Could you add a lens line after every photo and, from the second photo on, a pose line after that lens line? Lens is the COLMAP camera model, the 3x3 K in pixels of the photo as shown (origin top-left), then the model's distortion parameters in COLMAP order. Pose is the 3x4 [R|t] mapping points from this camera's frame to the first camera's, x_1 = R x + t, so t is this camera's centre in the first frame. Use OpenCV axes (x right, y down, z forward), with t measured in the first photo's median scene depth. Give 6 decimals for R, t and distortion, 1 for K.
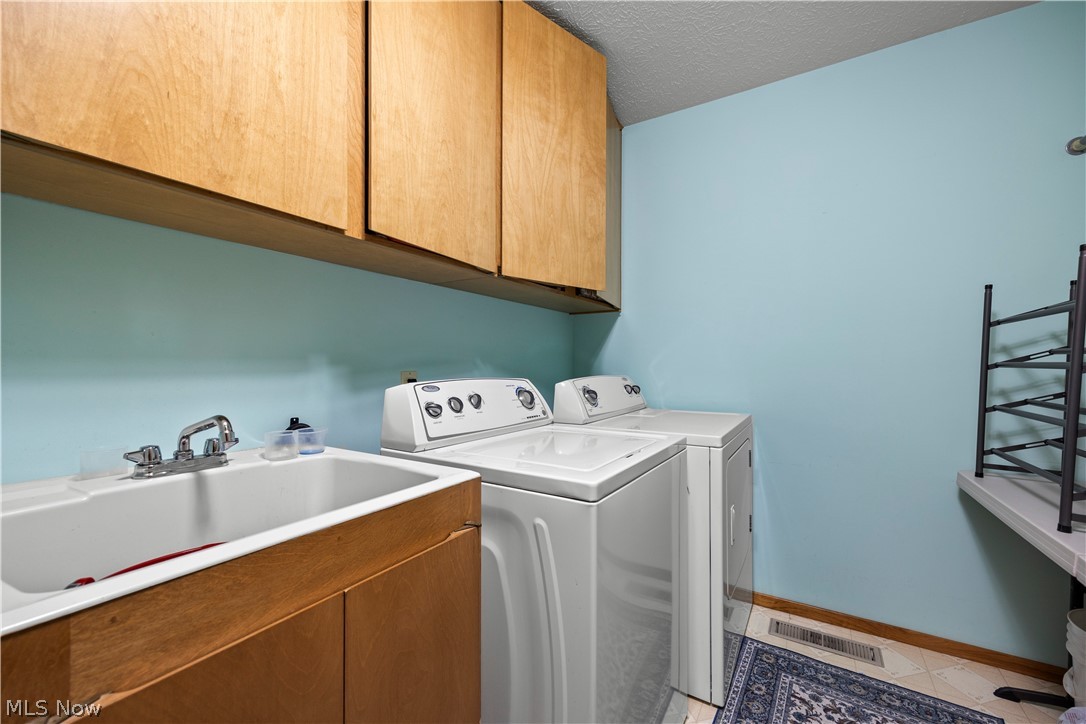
lens RADIAL K [[425.3, 0, 551.6], [0, 425.3, 367.4], [0, 0, 1]] dist [0.001345, 0.000218]
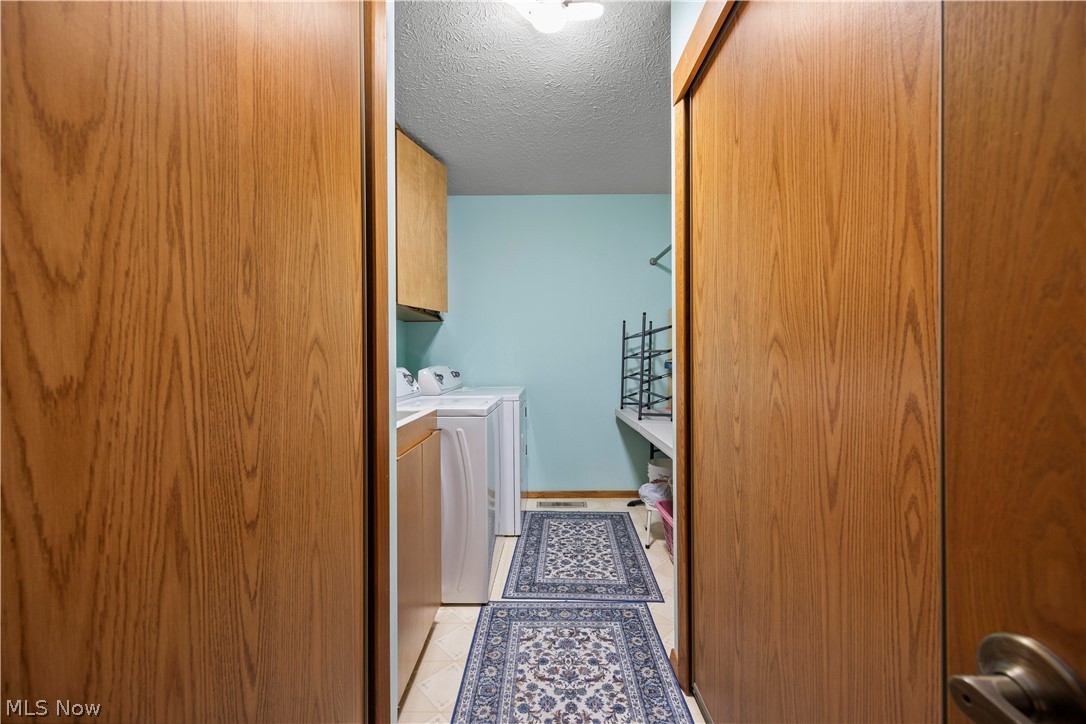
lens RADIAL K [[425.3, 0, 543.0], [0, 425.3, 358.4], [0, 0, 1]] dist [0.001345, 0.000218]
pose [[0.856473, -0.008113, 0.516129, -0.444432], [0.008614, 0.999962, 0.001426, -0.006355], [-0.516121, 0.003225, 0.856510, -0.631394]]
